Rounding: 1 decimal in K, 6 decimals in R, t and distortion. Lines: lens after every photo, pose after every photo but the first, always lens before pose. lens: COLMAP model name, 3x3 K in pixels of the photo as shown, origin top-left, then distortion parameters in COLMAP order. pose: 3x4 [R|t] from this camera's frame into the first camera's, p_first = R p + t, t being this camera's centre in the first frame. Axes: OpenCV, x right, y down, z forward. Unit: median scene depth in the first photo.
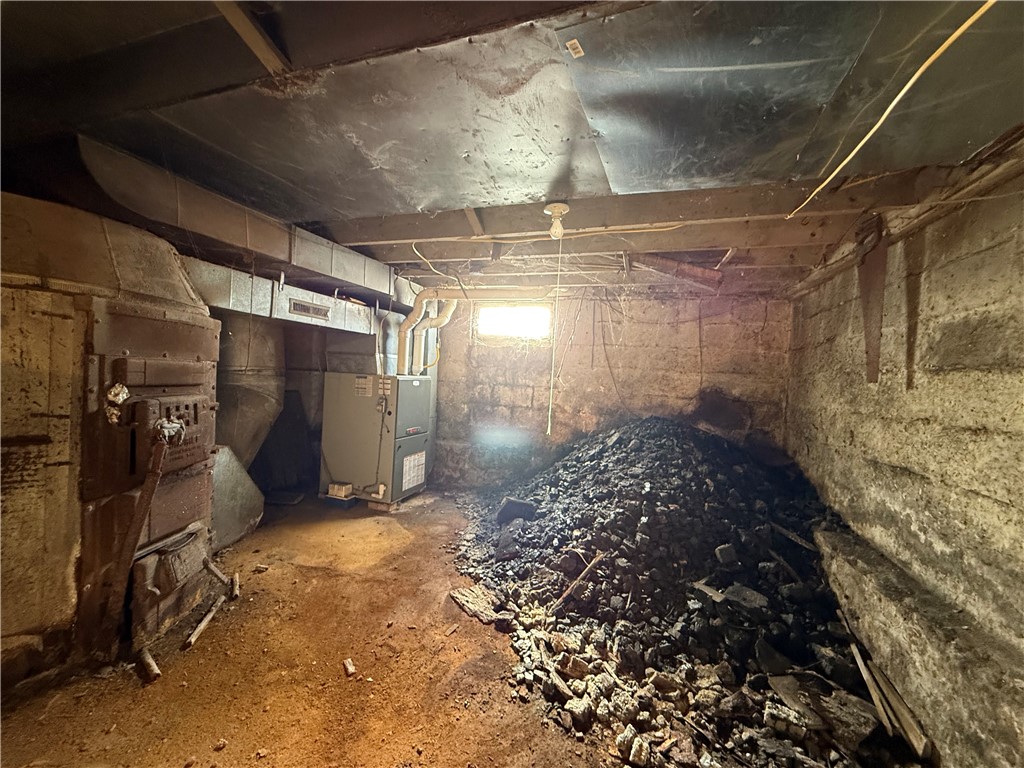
lens RADIAL K [[407.9, 0, 512.2], [0, 407.9, 384.0], [0, 0, 1]] dist [0.000030, -0.000600]
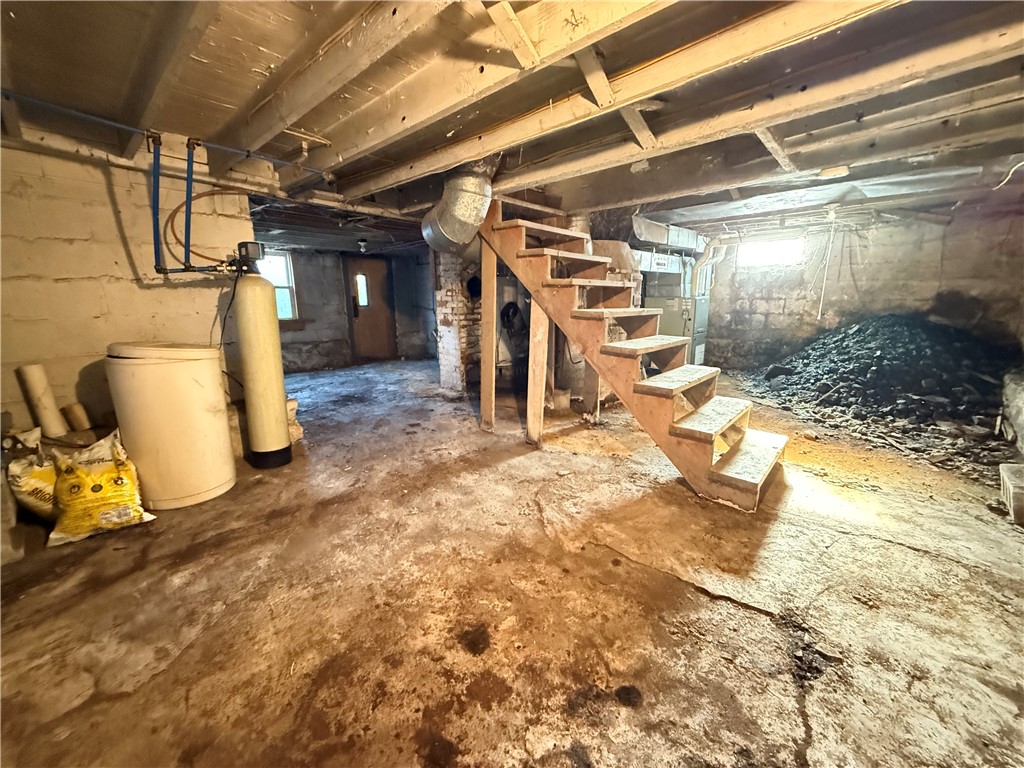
lens RADIAL K [[407.9, 0, 511.1], [0, 407.9, 384.4], [0, 0, 1]] dist [0.000030, -0.000600]
pose [[0.905384, 0.024152, -0.423907, -0.234574], [0.054388, 0.983559, 0.172200, 0.003464], [0.421097, -0.178962, 0.889185, -0.838401]]
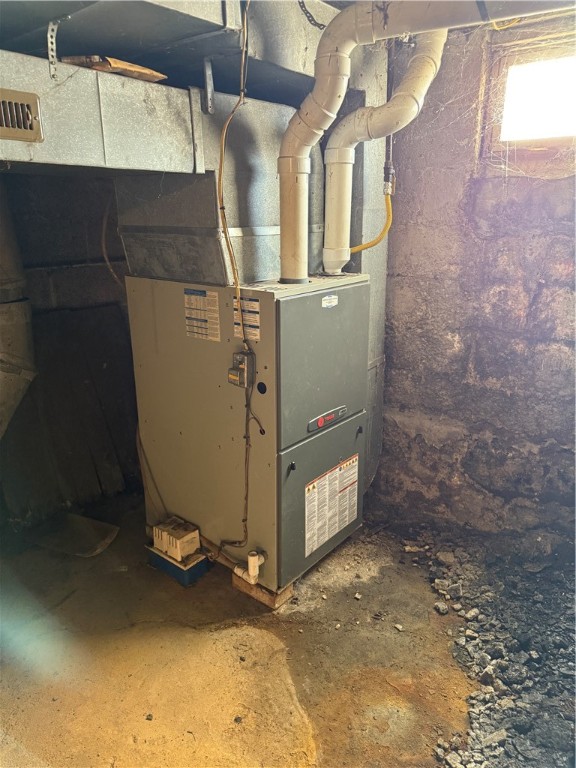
lens RADIAL K [[545.0, 0, 283.9], [0, 545.0, 384.2], [0, 0, 1]] dist [0.033137, -0.014747]
pose [[0.931588, 0.047889, -0.360349, -0.090429], [0.050361, 0.964724, 0.258403, -0.061277], [0.360011, -0.258873, 0.896313, 0.518825]]
